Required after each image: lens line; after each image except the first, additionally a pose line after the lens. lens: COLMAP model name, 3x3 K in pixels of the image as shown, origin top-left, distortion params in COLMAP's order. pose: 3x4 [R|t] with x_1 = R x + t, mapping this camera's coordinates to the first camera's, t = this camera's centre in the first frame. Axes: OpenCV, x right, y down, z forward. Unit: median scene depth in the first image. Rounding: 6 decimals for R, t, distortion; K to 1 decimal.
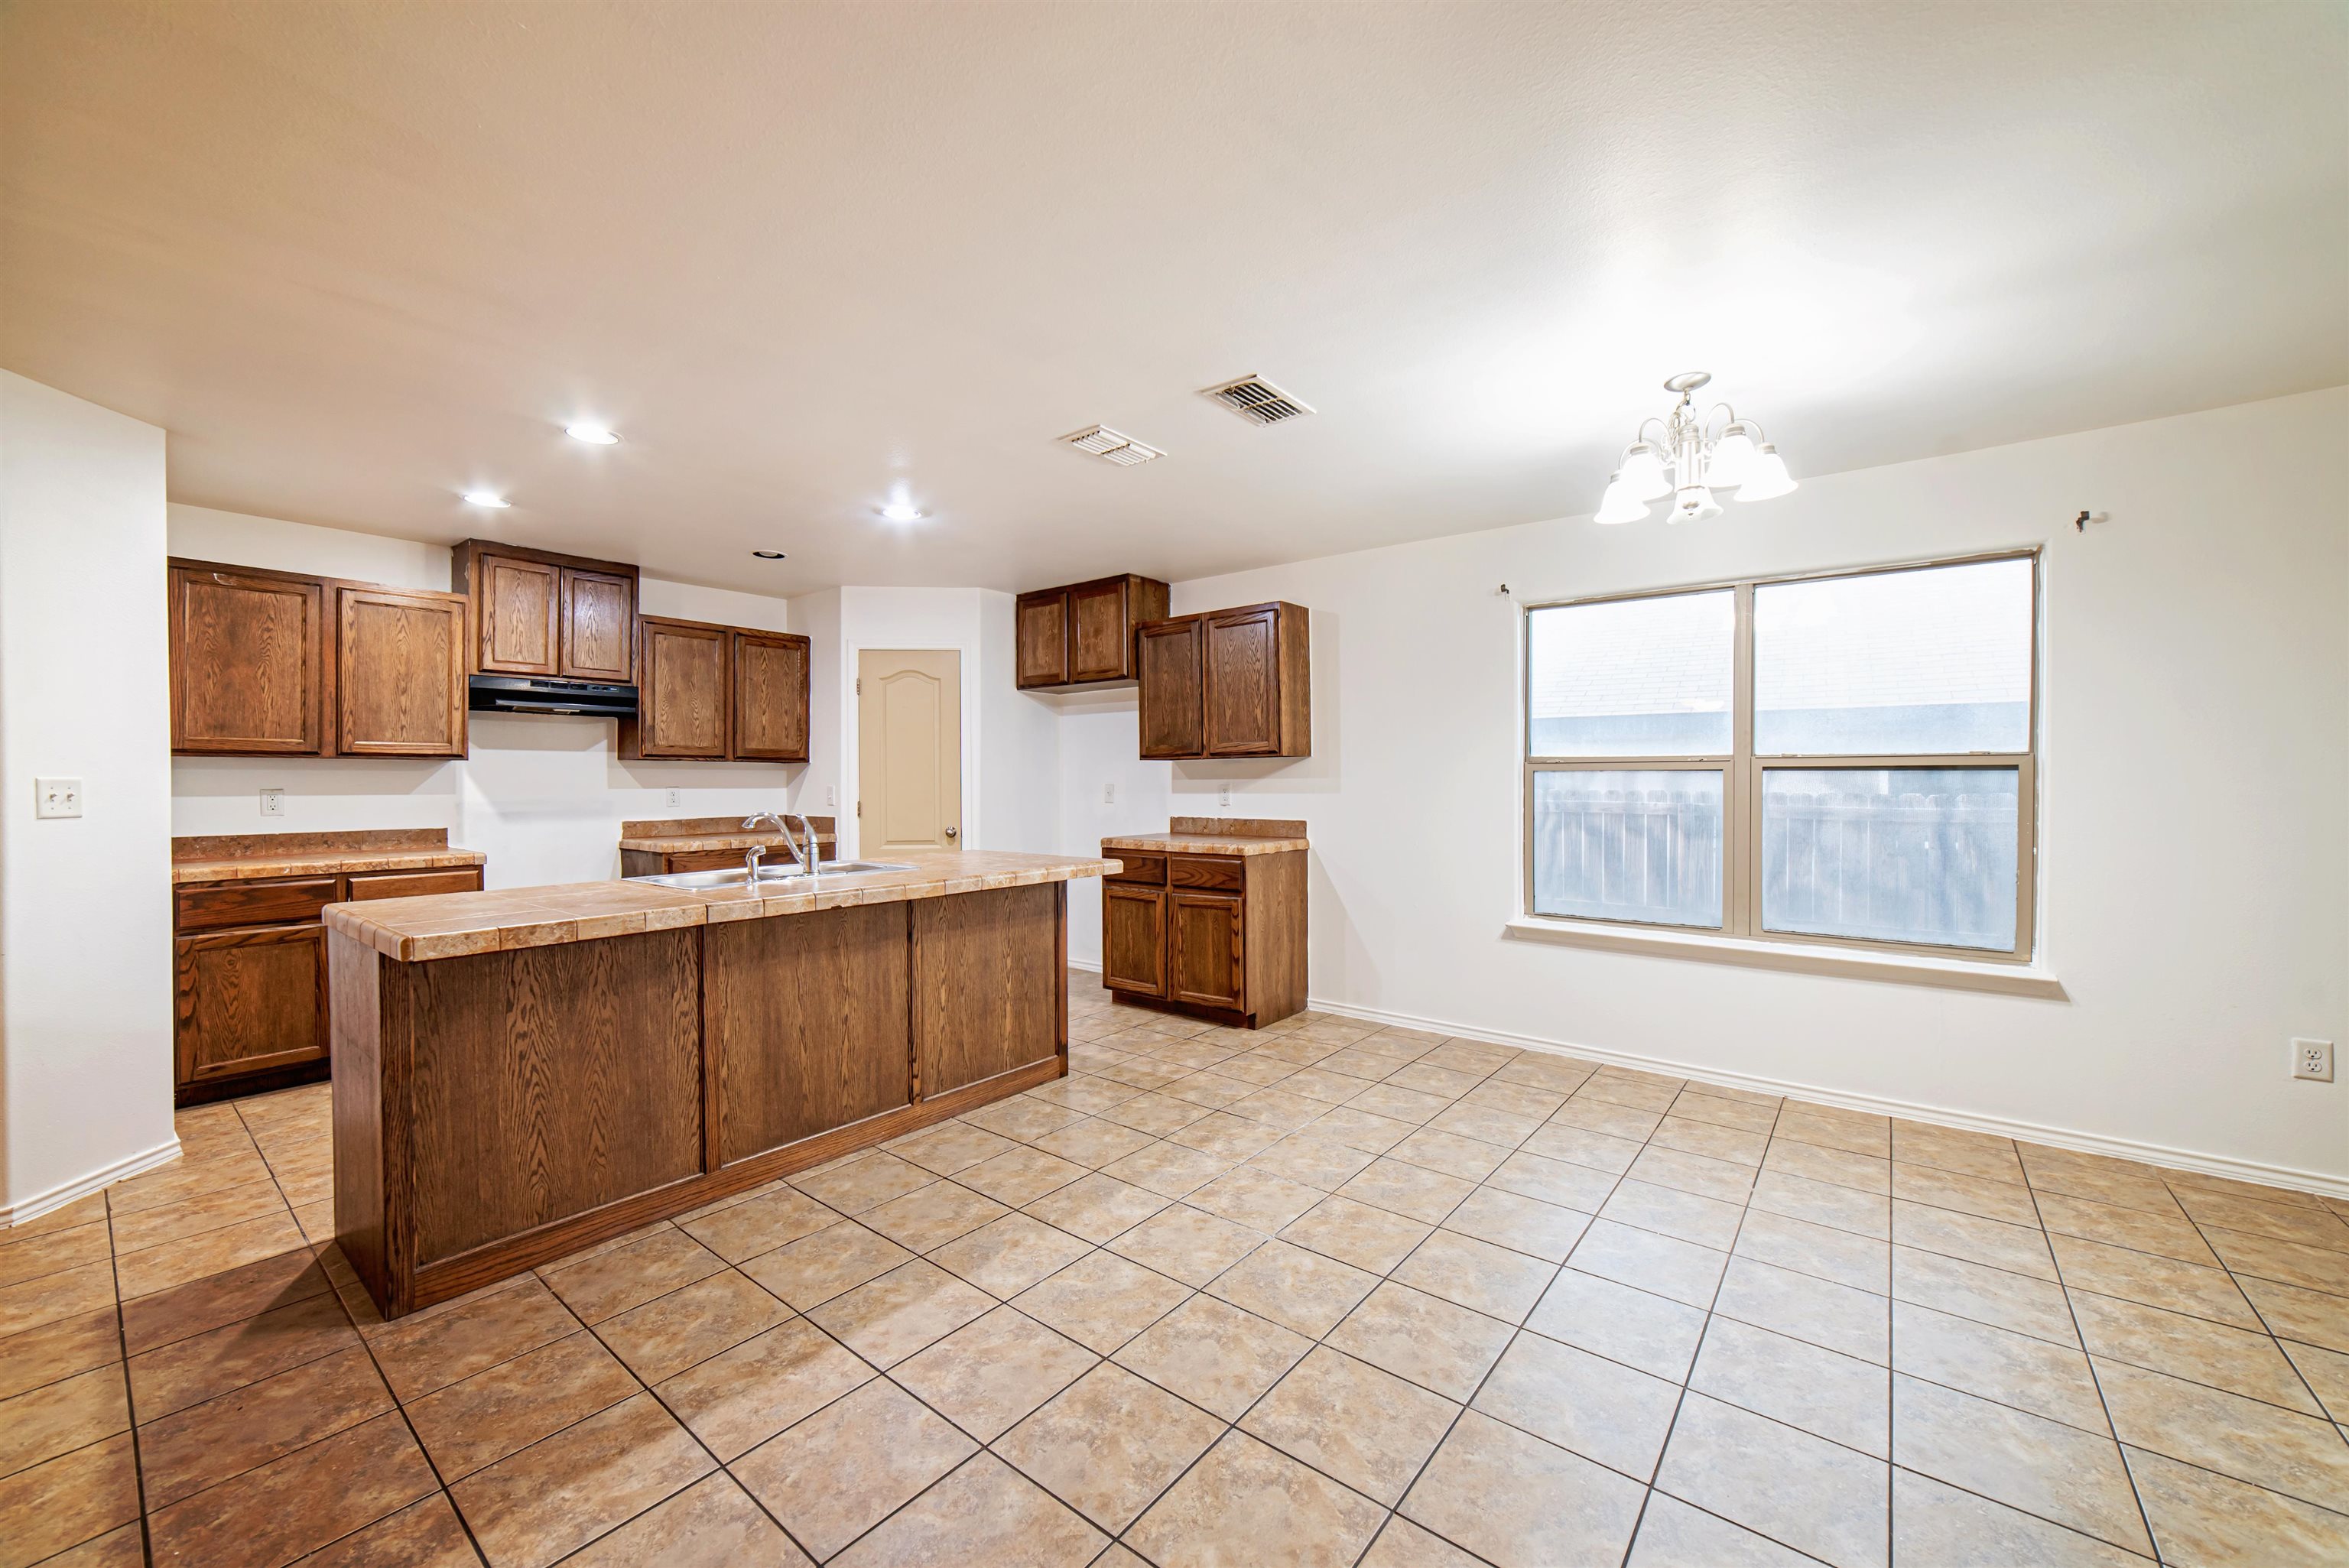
lens RADIAL K [[908.0, 0, 1161.2], [0, 908.0, 791.6], [0, 0, 1]] dist [-0.018238, 0.003720]
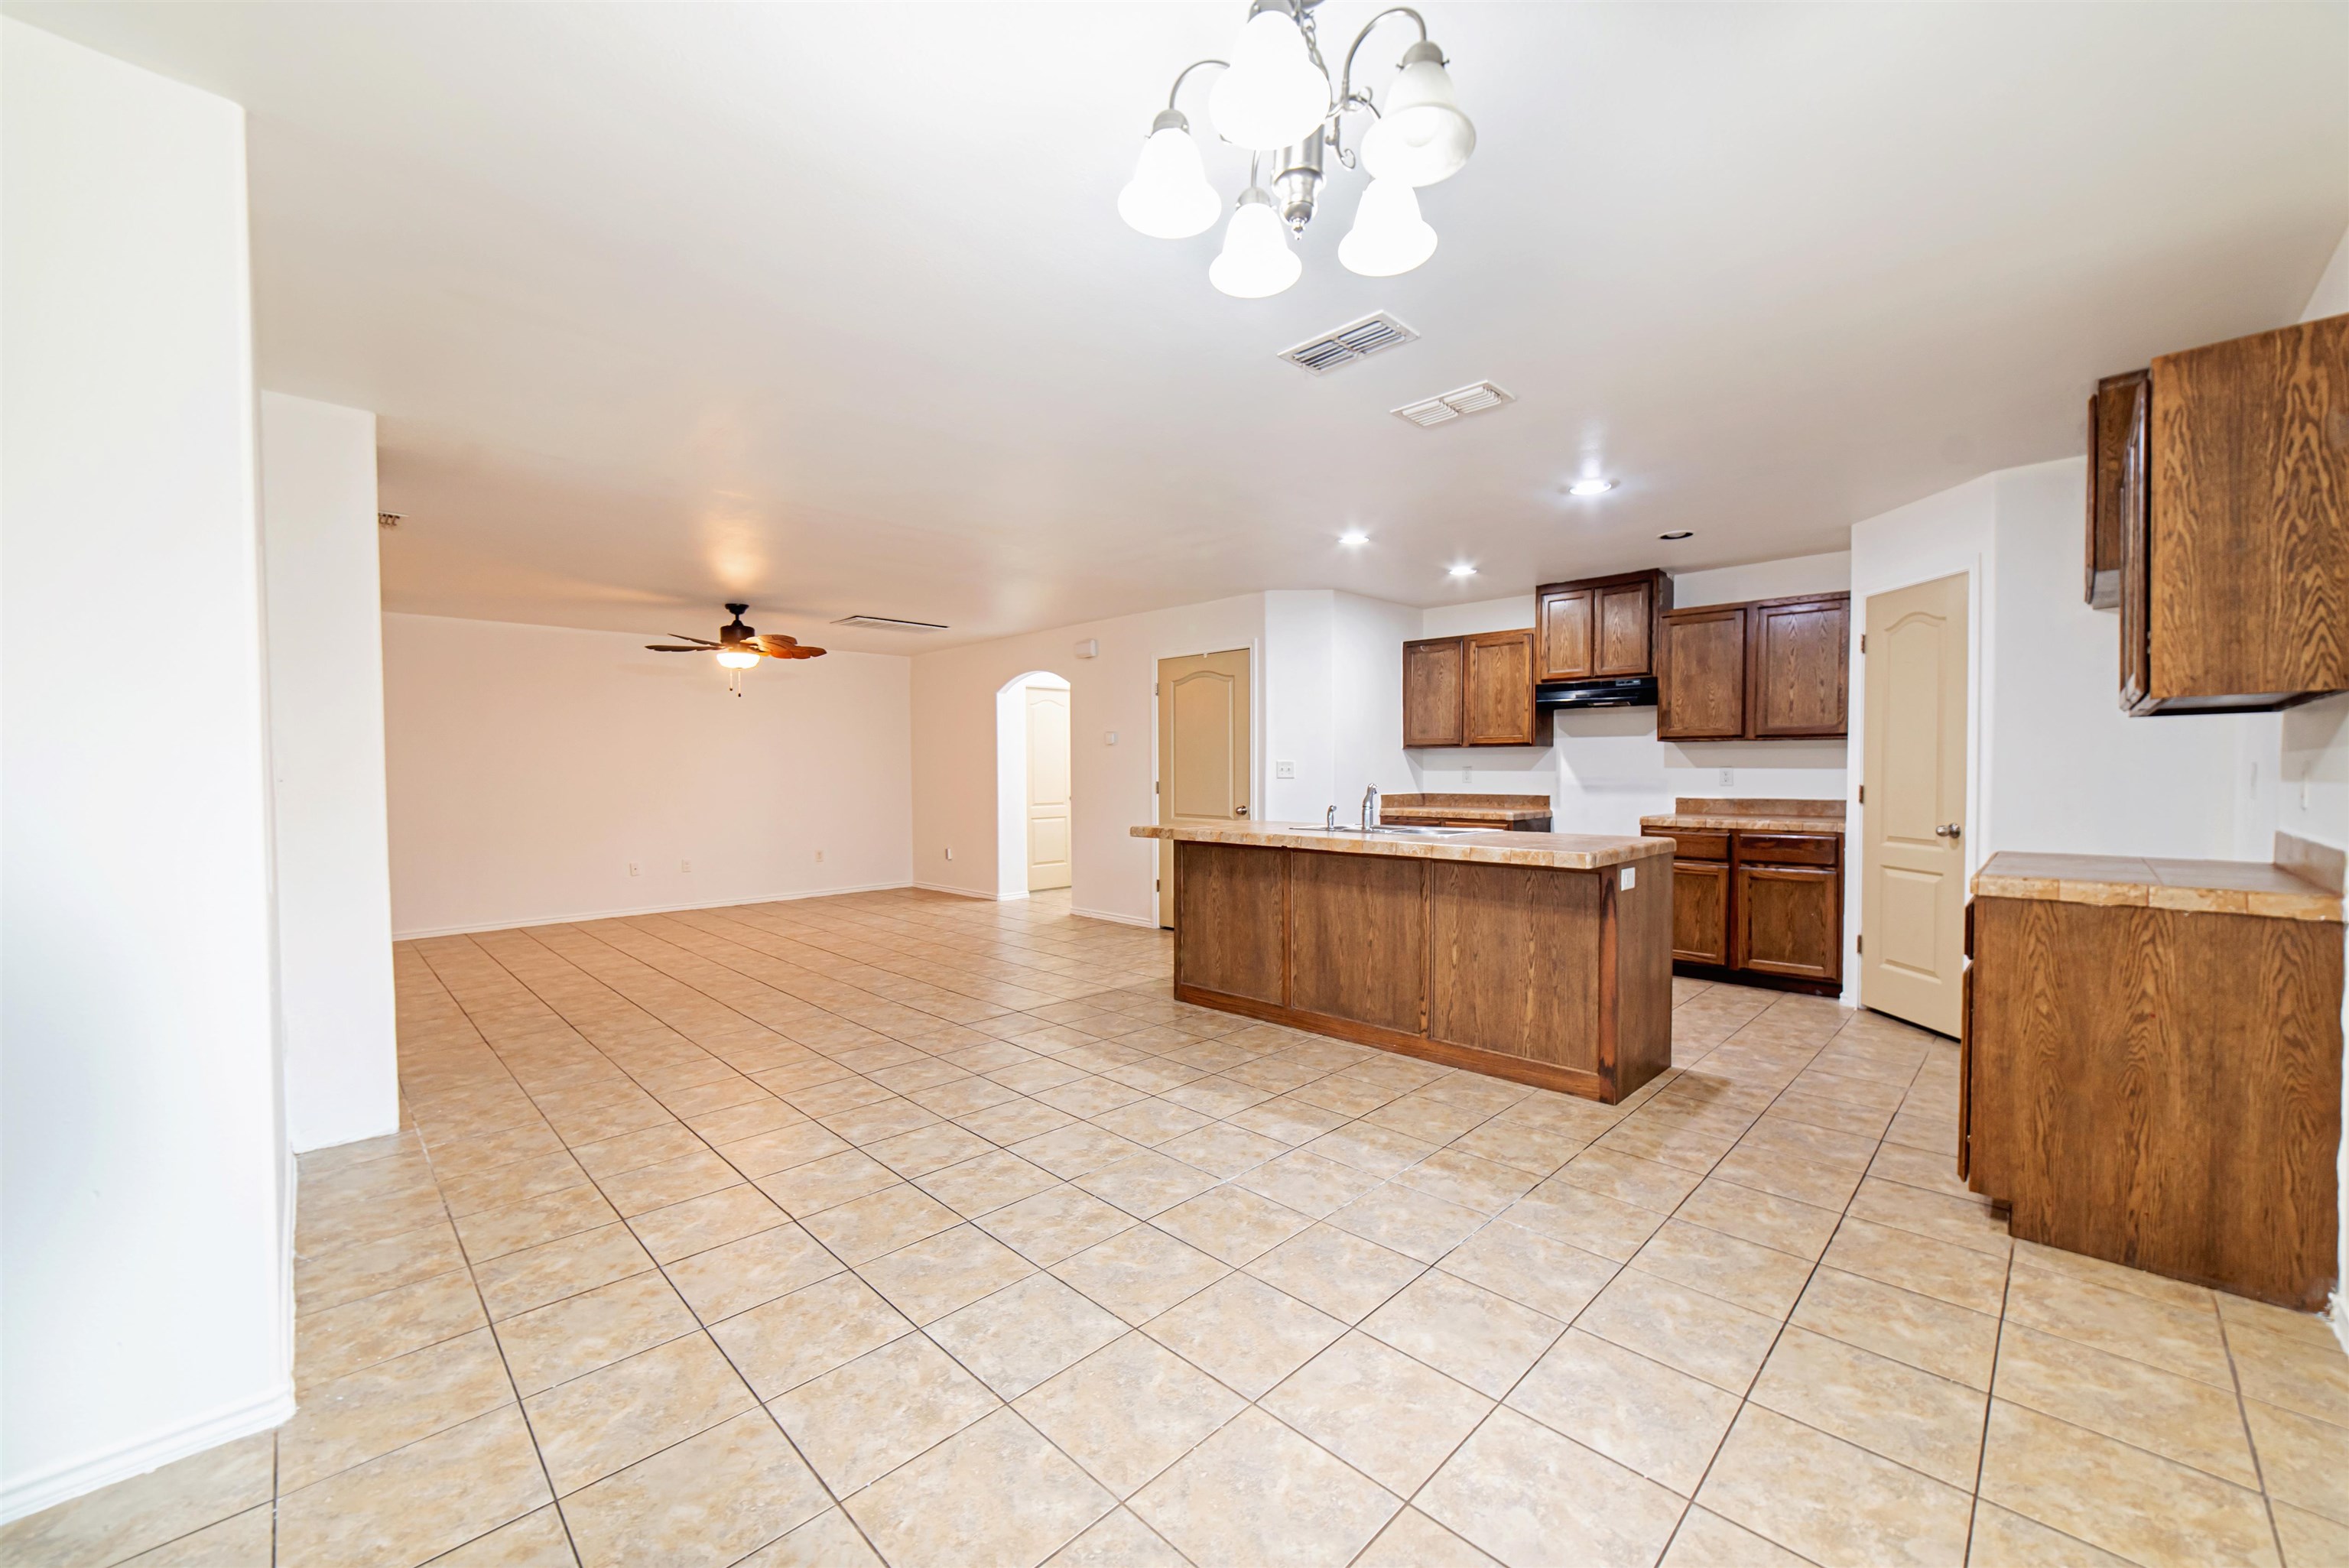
lens RADIAL K [[908.0, 0, 1187.7], [0, 908.0, 786.4], [0, 0, 1]] dist [-0.018238, 0.003720]
pose [[-0.095550, 0.024492, -0.995123, 0.814689], [-0.008163, 0.999644, 0.025387, -0.004800], [0.995391, 0.010549, -0.095316, 0.717807]]
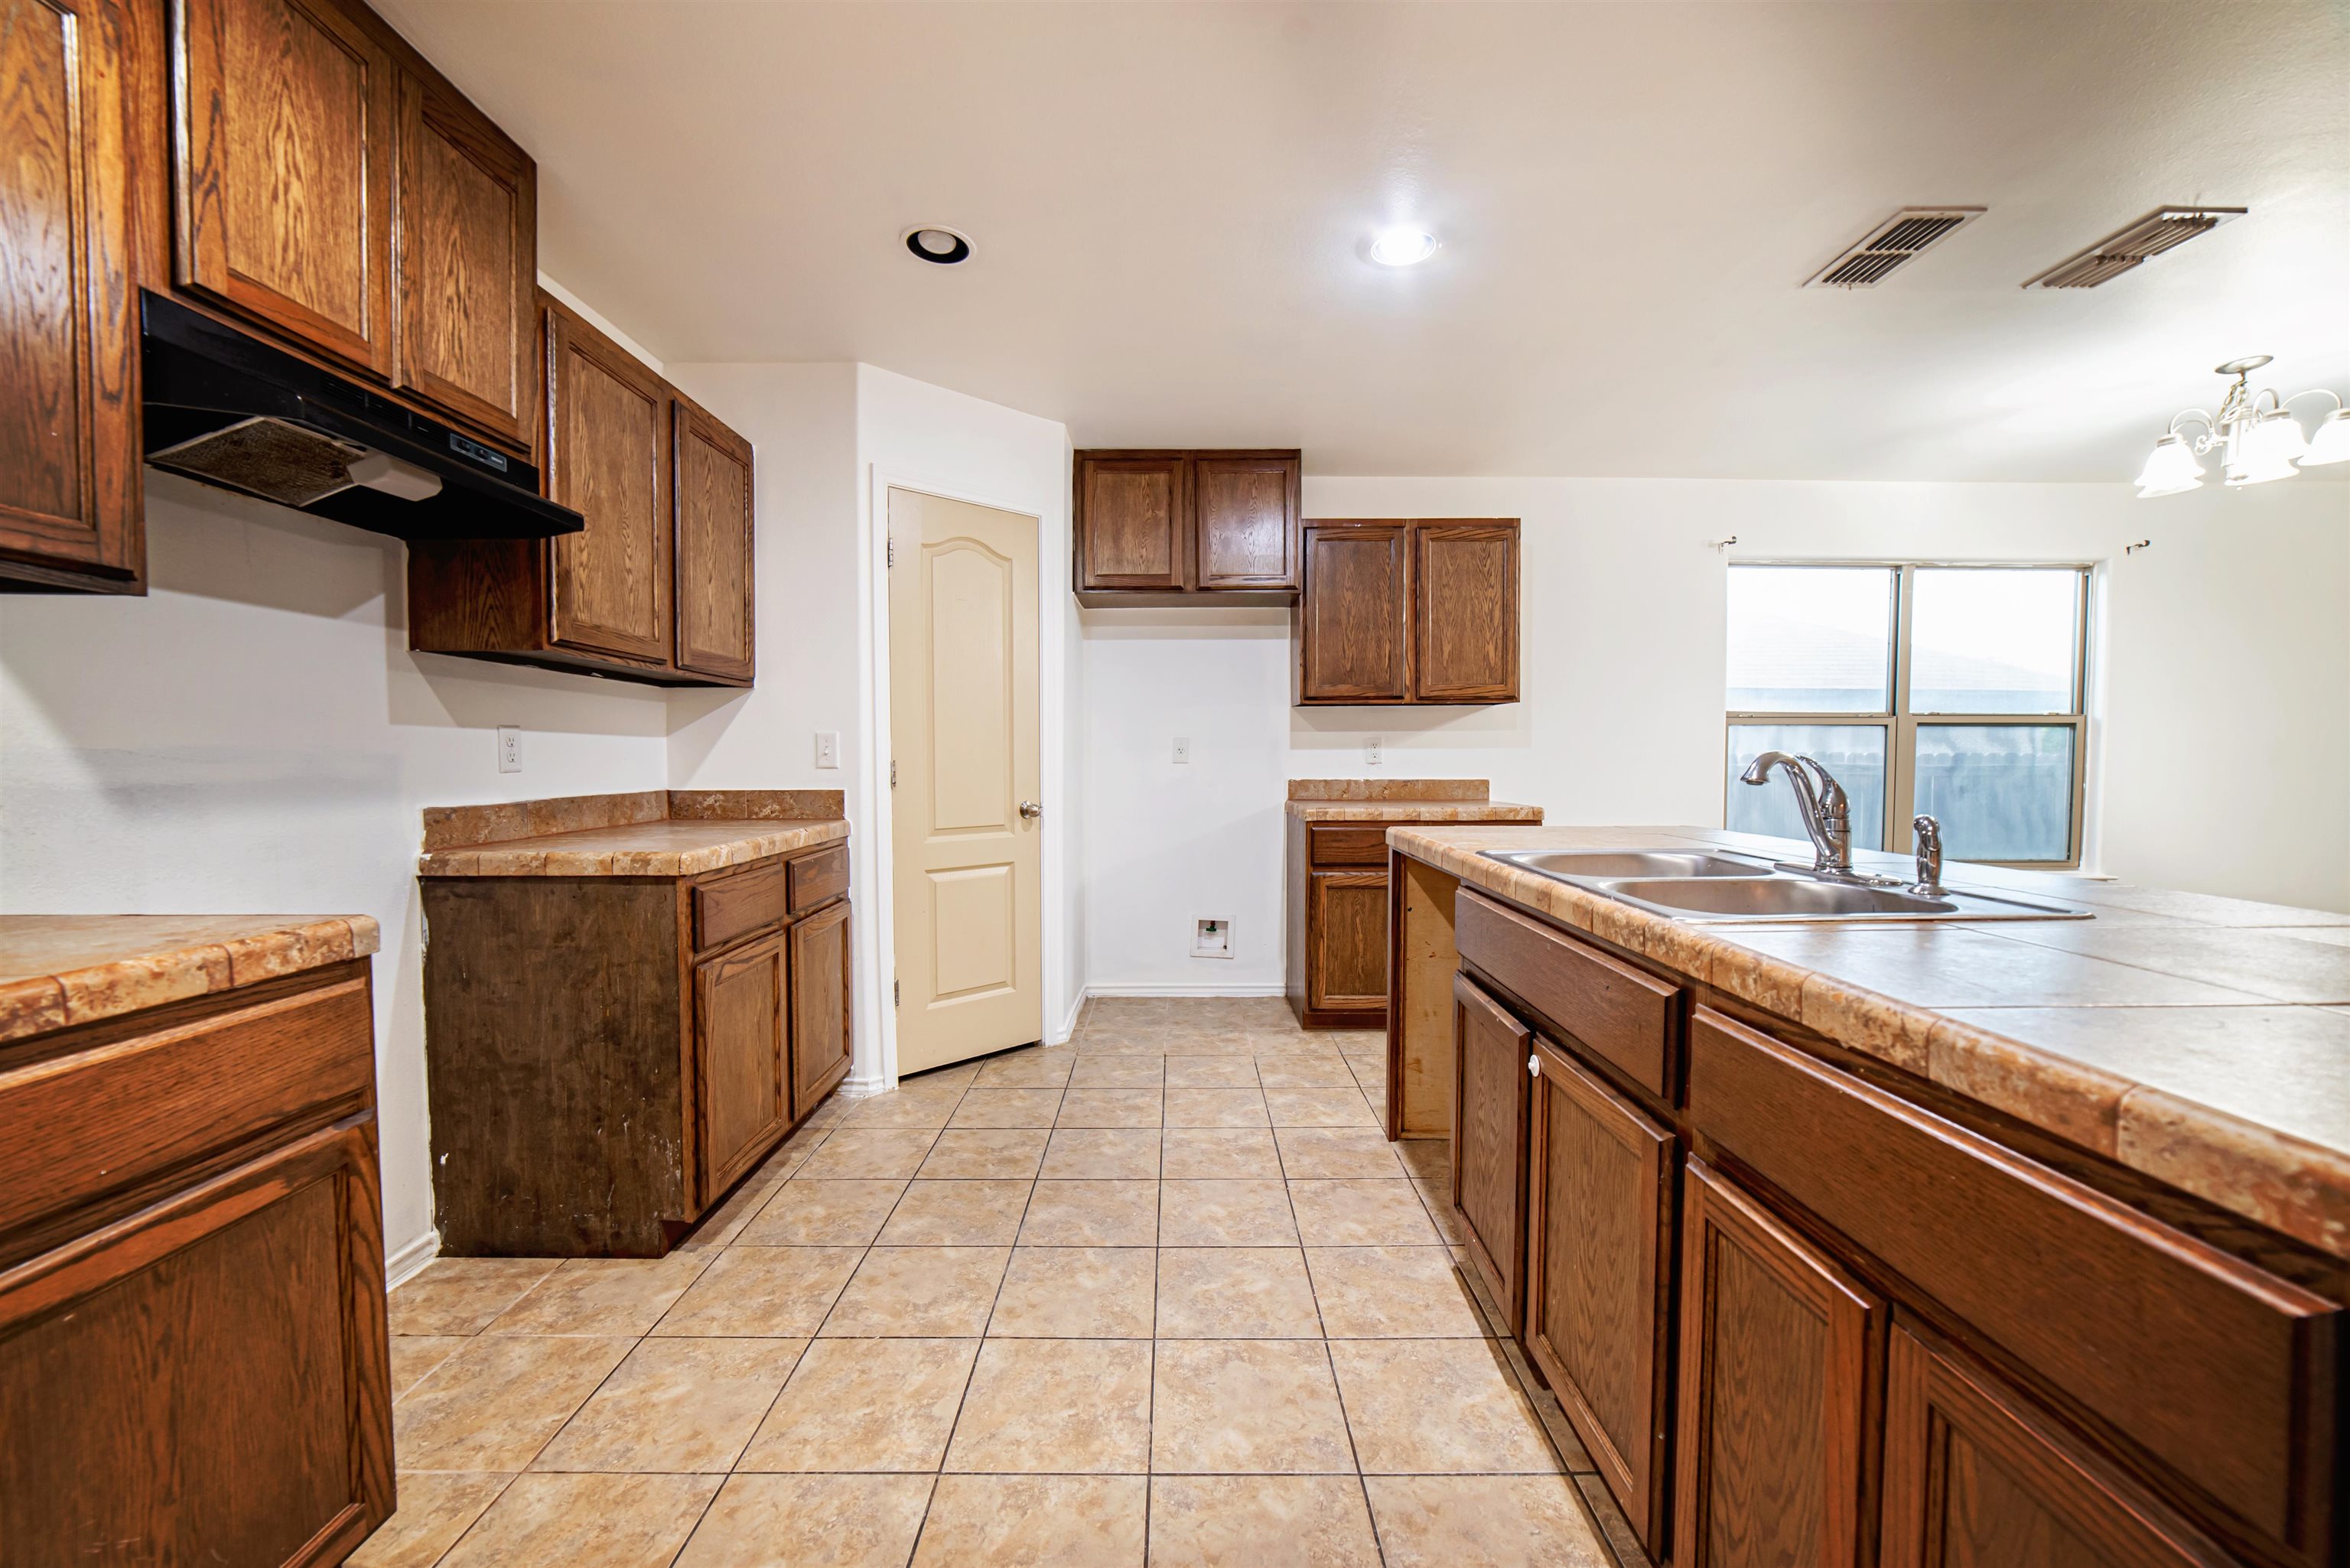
lens RADIAL K [[908.4, 0, 1166.5], [0, 908.4, 787.0], [0, 0, 1]] dist [-0.018238, 0.003720]
pose [[0.781021, -0.018287, 0.624237, -0.836335], [0.006474, 0.999755, 0.021188, 0.025290], [-0.624471, -0.012507, 0.780948, 0.696013]]
